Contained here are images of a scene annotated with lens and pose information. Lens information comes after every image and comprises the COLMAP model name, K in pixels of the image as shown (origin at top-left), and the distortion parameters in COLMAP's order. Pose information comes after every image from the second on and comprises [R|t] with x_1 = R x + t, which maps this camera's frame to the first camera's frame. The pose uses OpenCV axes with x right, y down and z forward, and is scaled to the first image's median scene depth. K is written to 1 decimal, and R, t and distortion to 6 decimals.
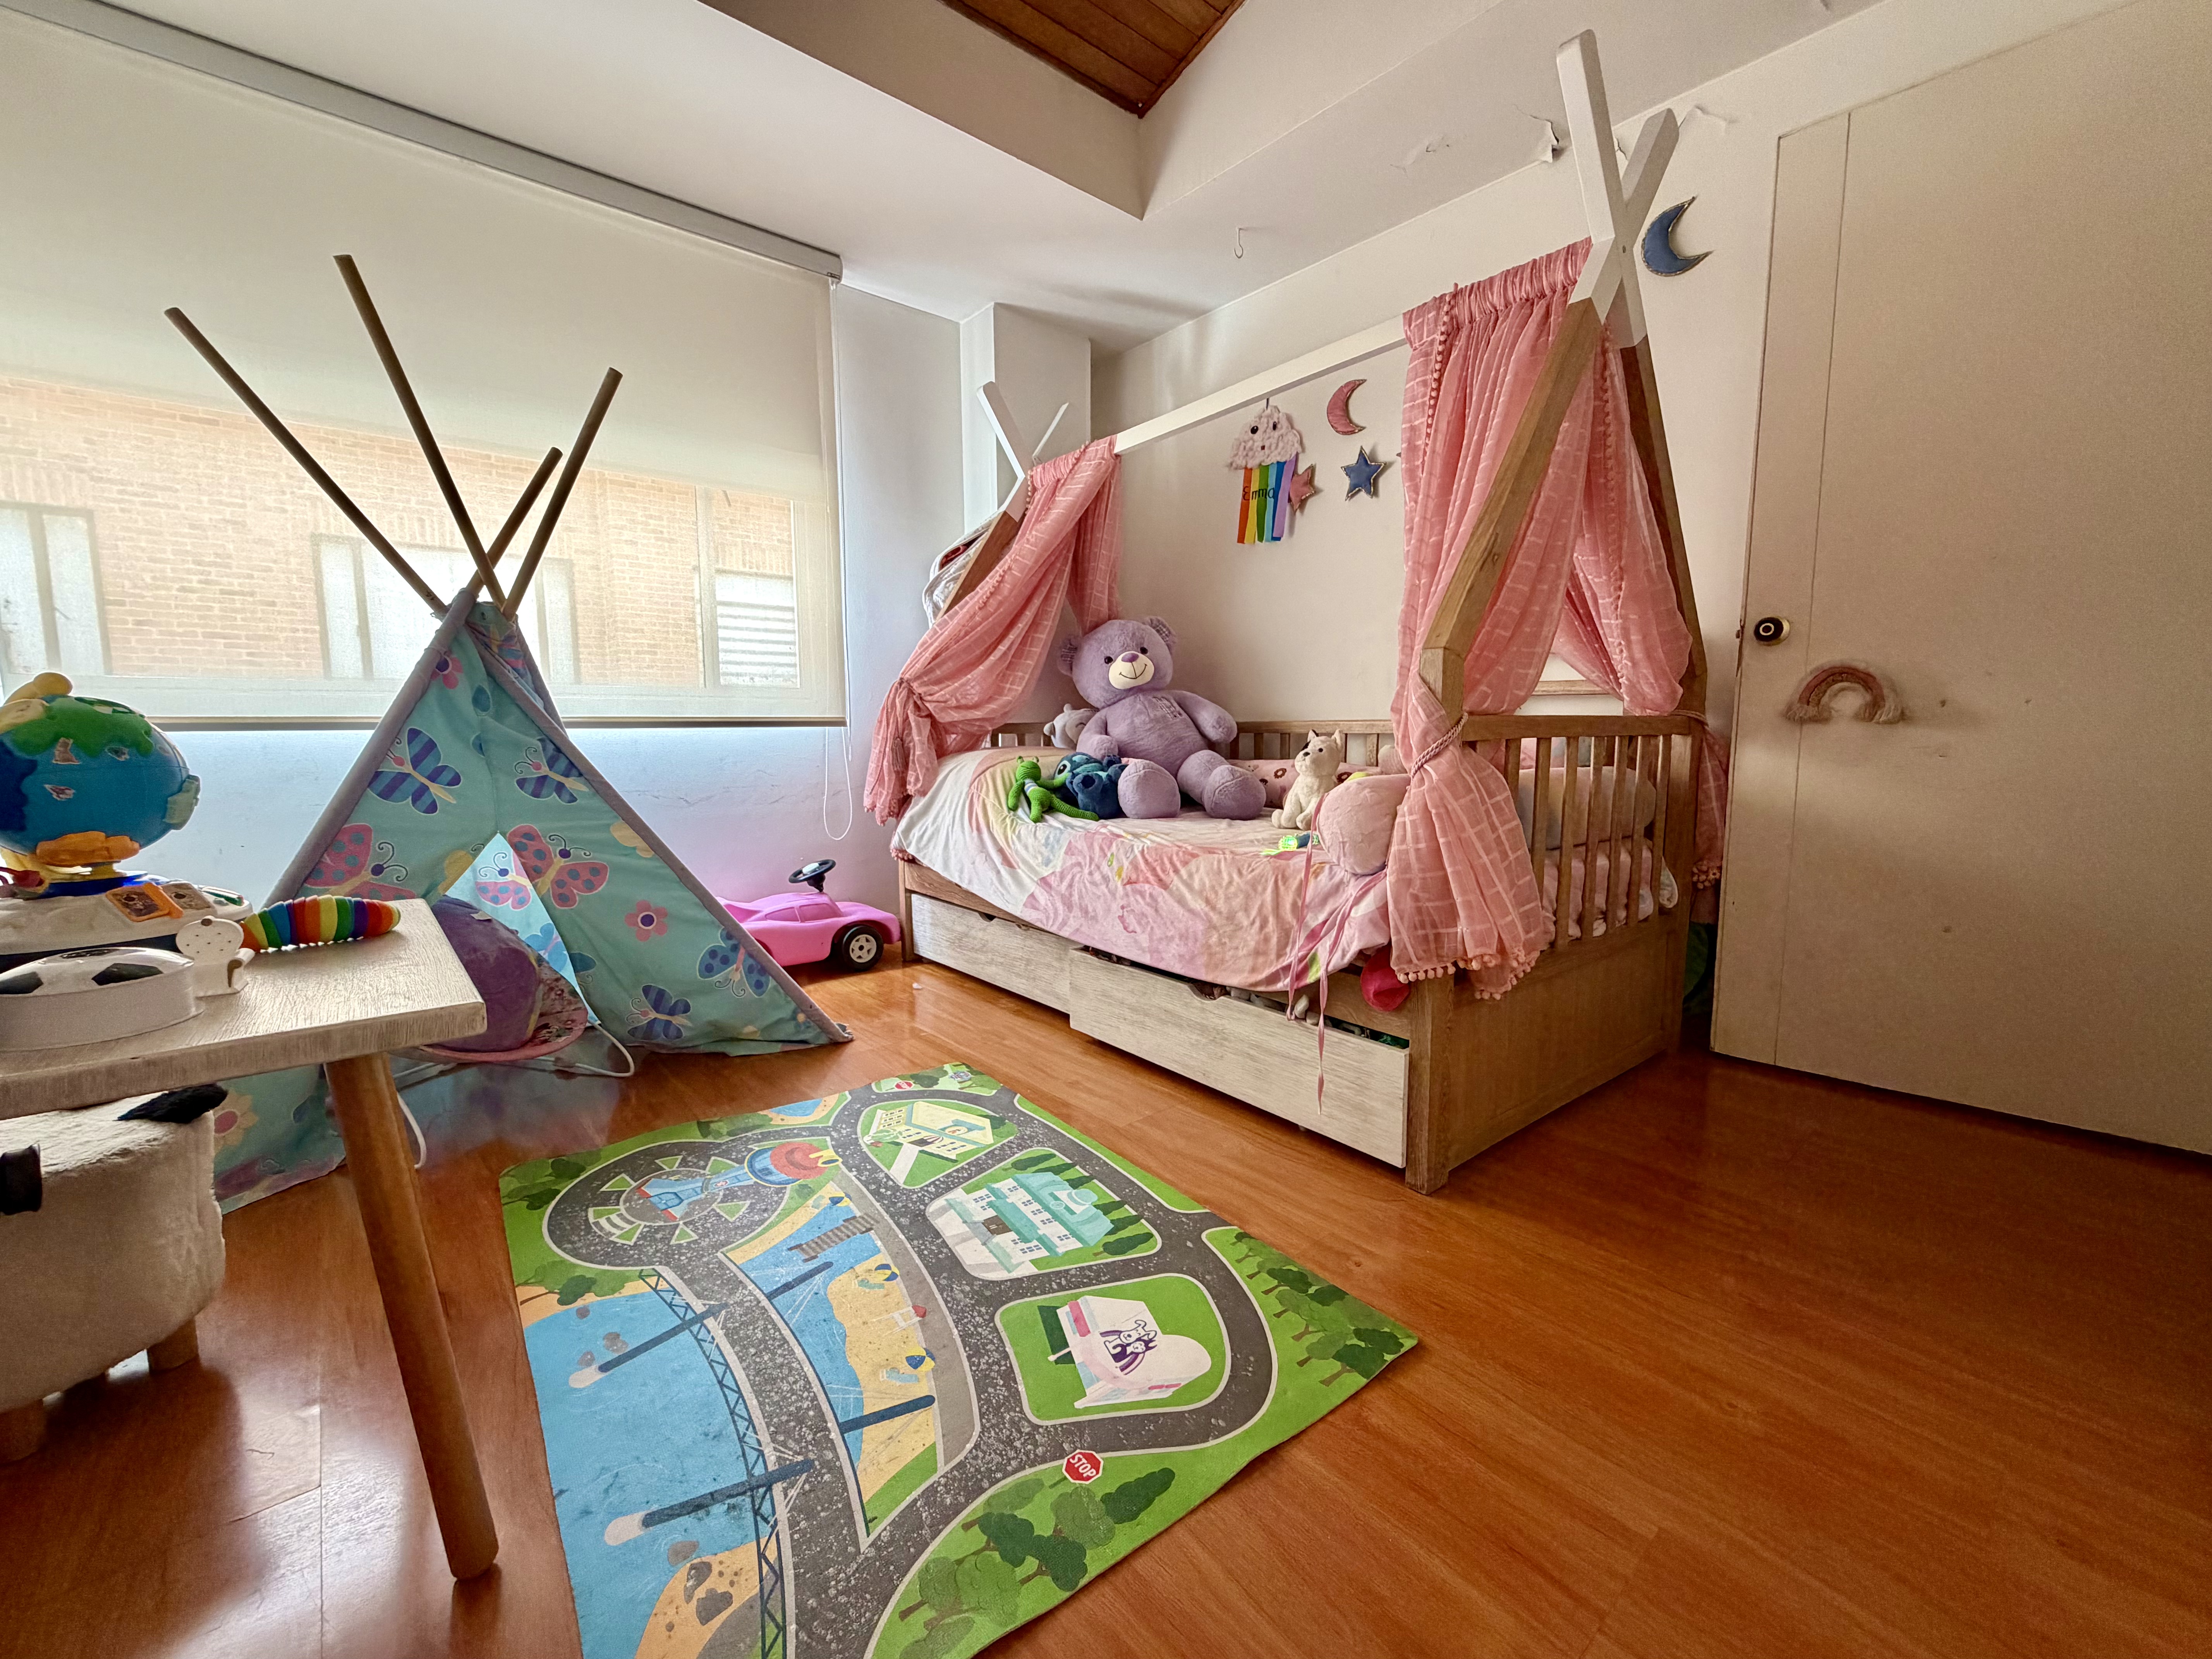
lens RADIAL K [[892.4, 0, 1102.6], [0, 892.4, 828.9], [0, 0, 1]] dist [0.002685, 0.000808]
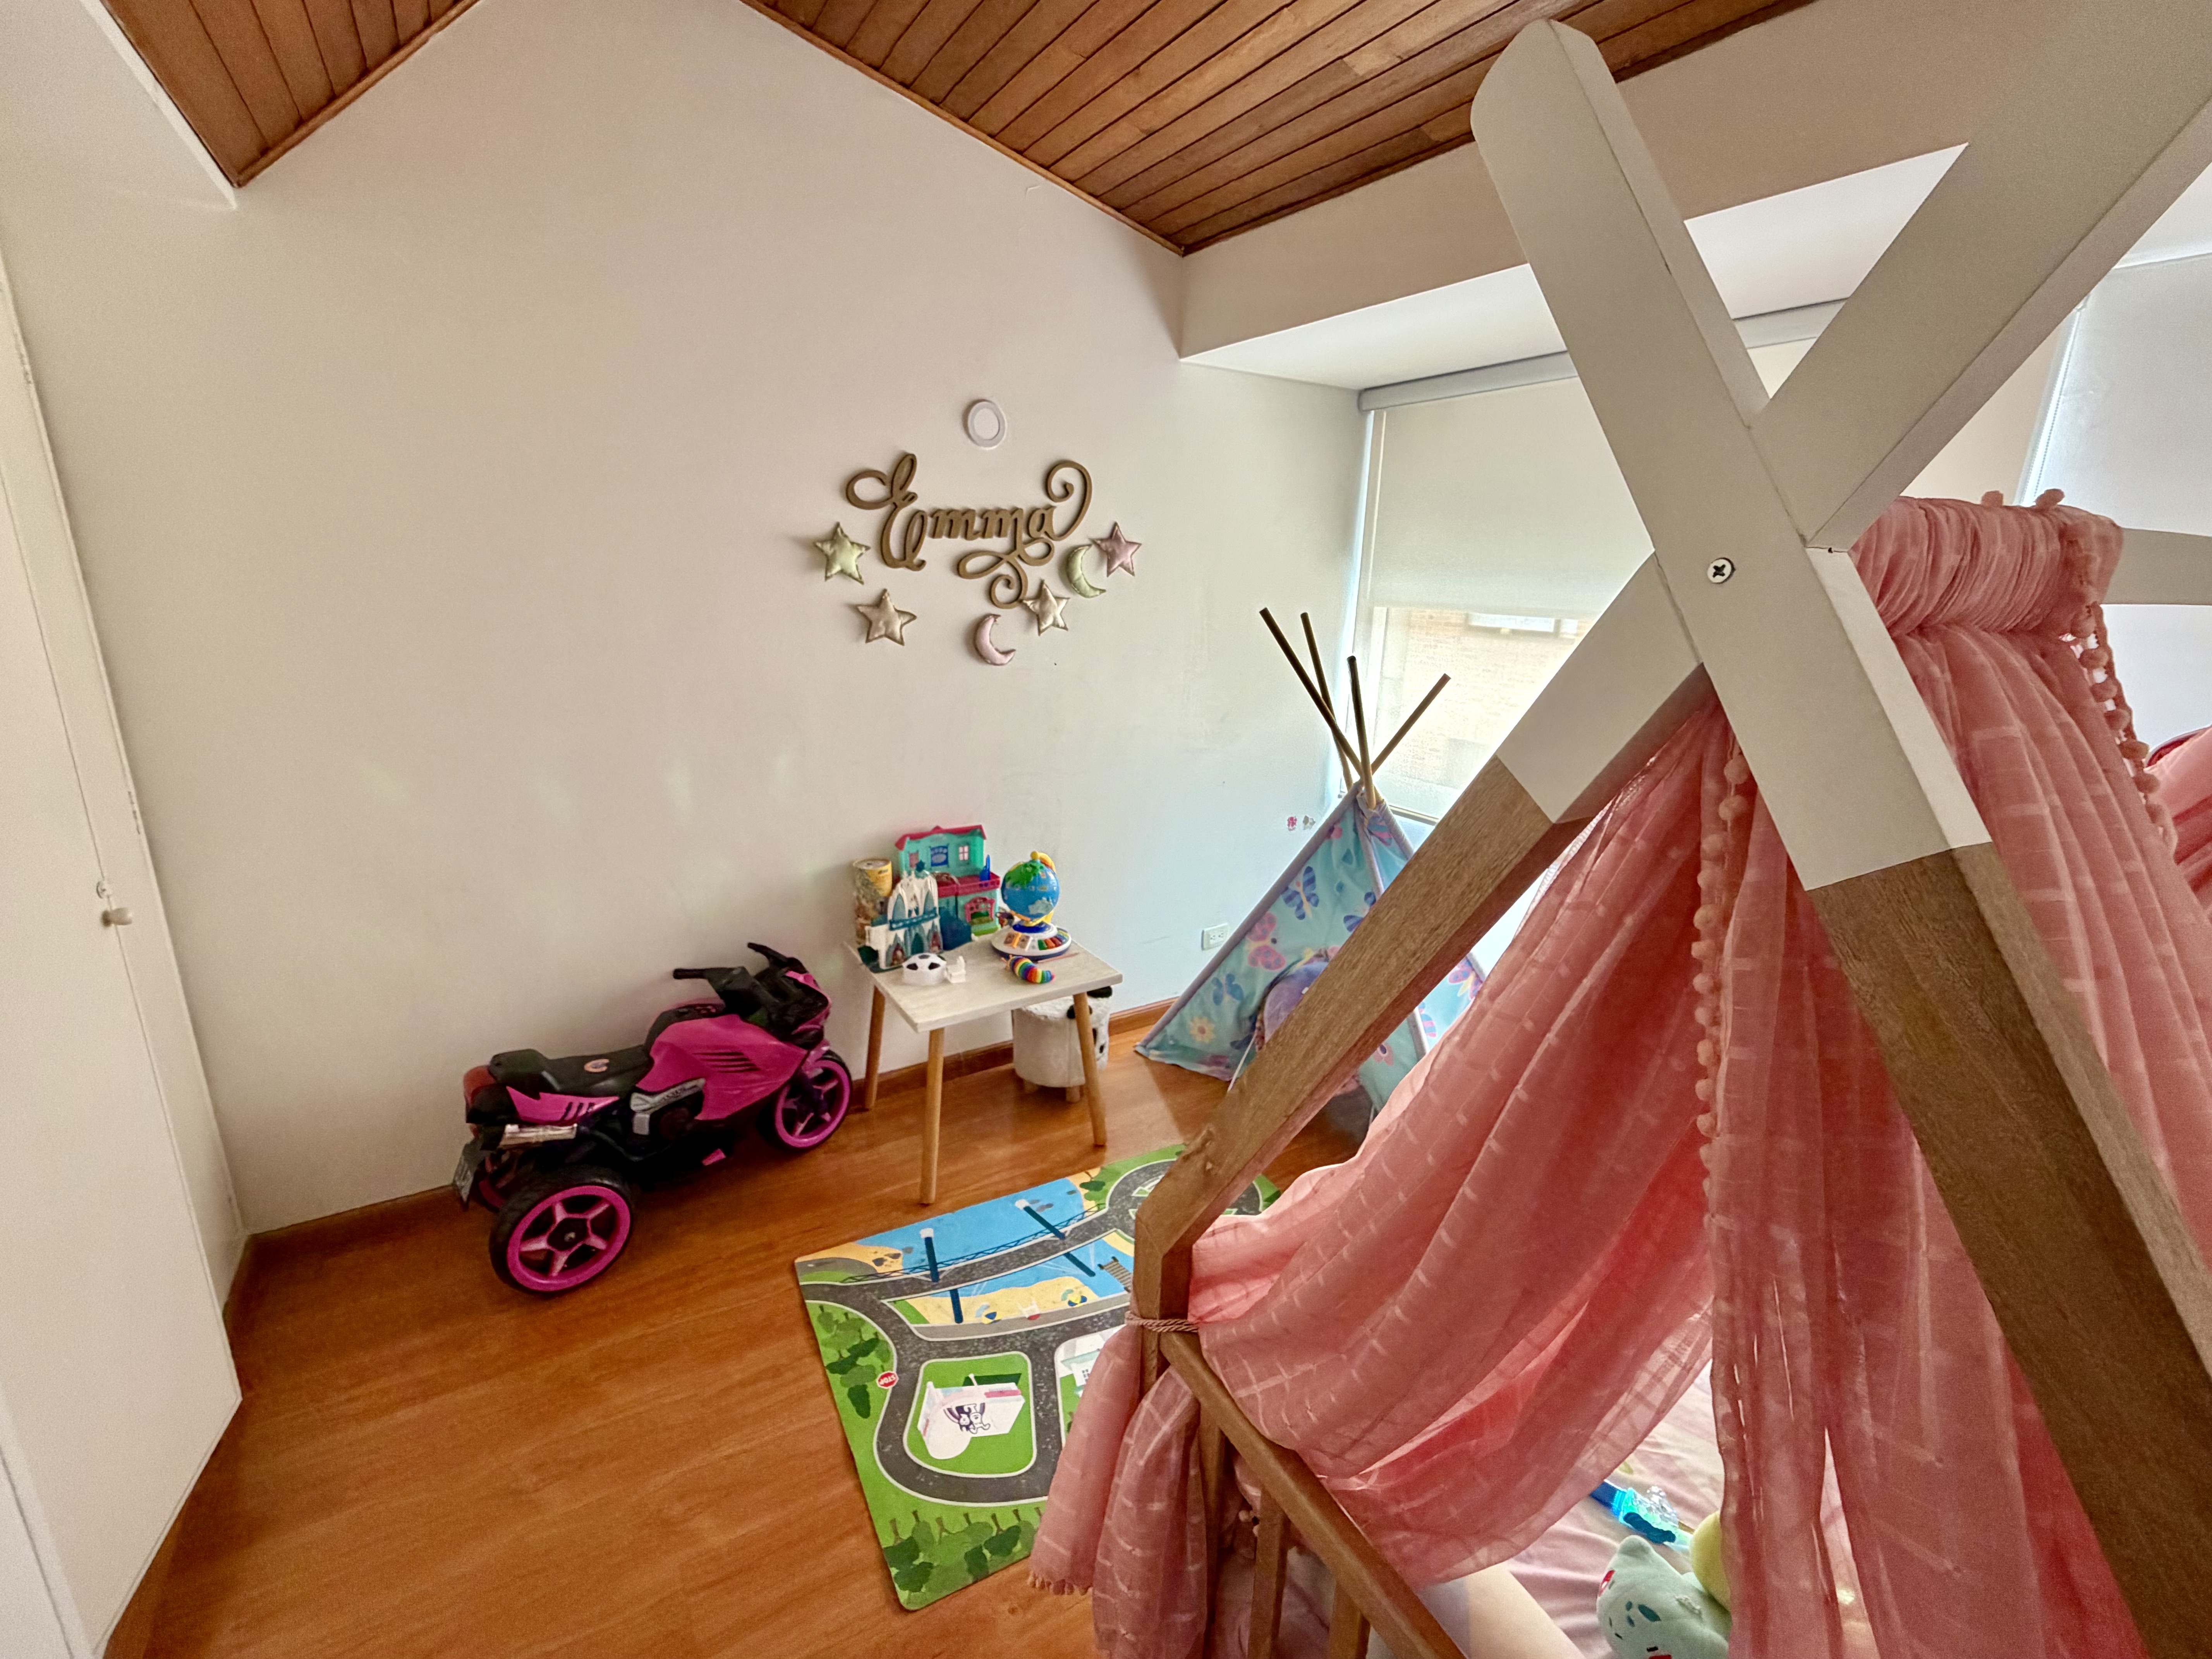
lens RADIAL K [[975.8, 0, 1119.6], [0, 975.8, 831.4], [0, 0, 1]] dist [0.001254, 0.000114]
pose [[-0.151581, 0.259312, -0.953824, 1.074732], [-0.143382, 0.949000, 0.280787, -0.719416], [0.977990, 0.179323, -0.106670, 1.004617]]
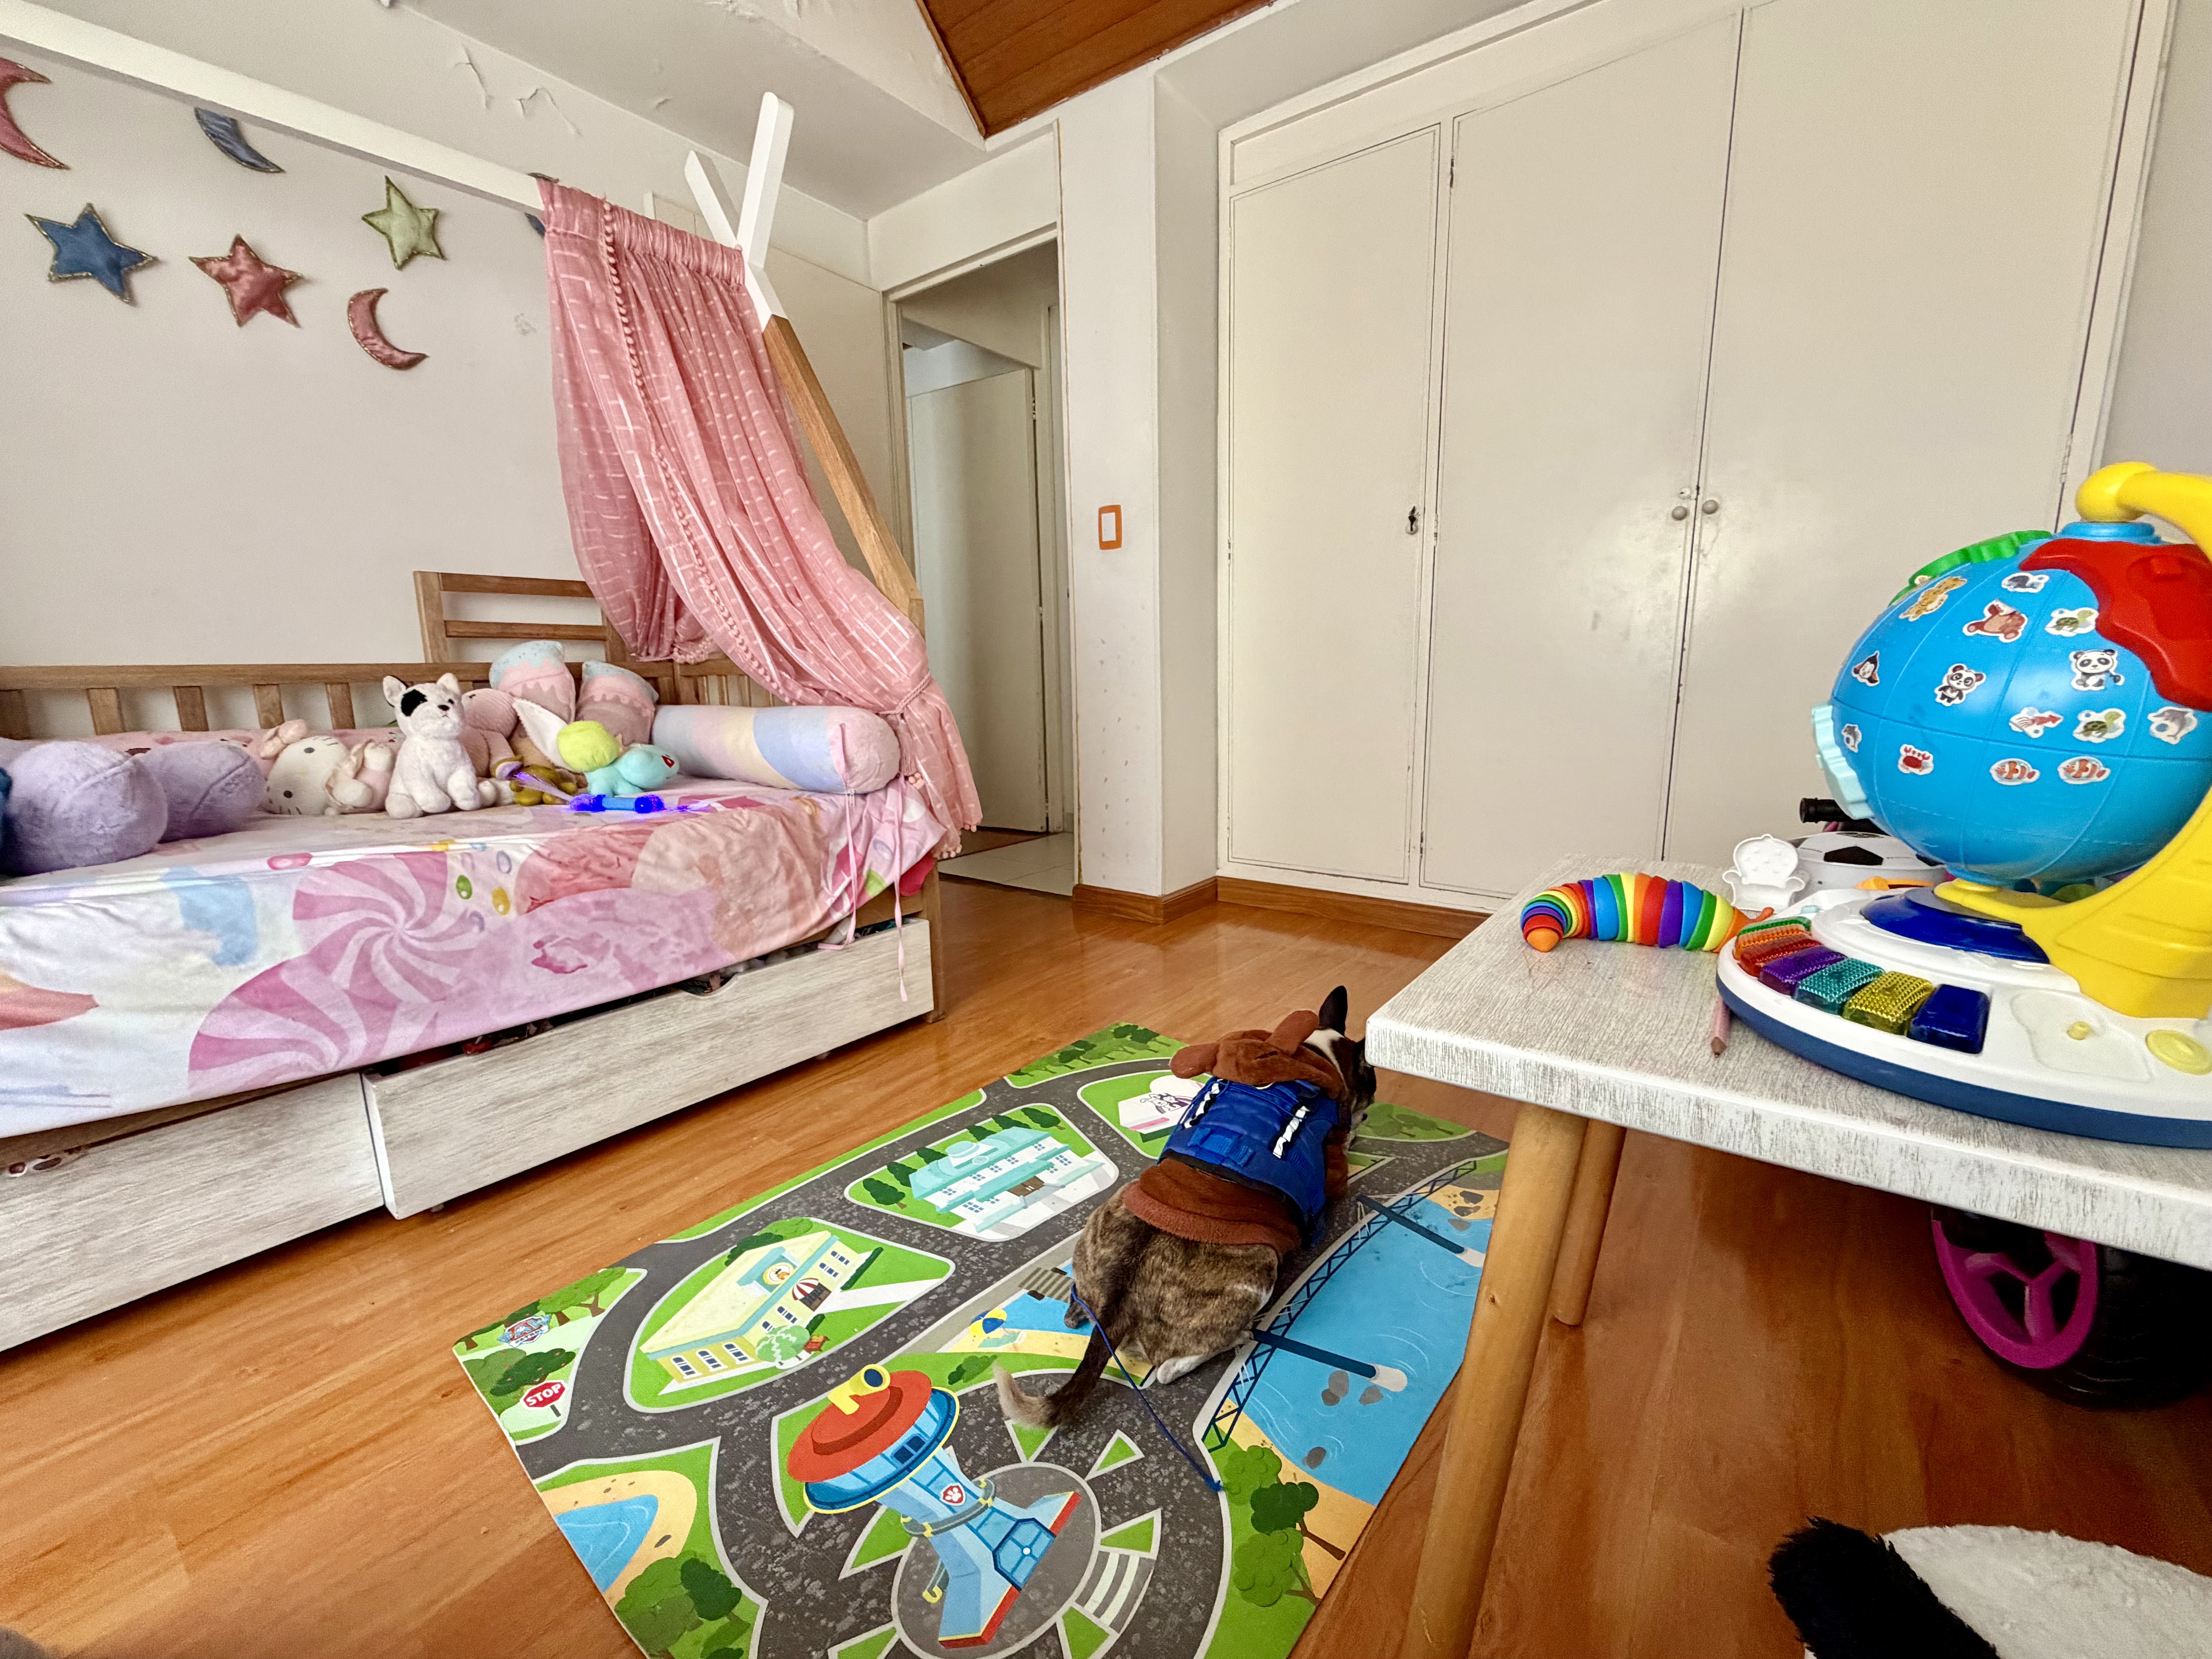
lens RADIAL K [[892.4, 0, 1102.4], [0, 892.4, 826.9], [0, 0, 1]] dist [0.002685, 0.000808]
pose [[-0.201564, -0.164540, 0.965556, -0.975169], [0.133244, 0.972019, 0.193457, -0.095681], [-0.970370, 0.167648, -0.174000, 1.016425]]
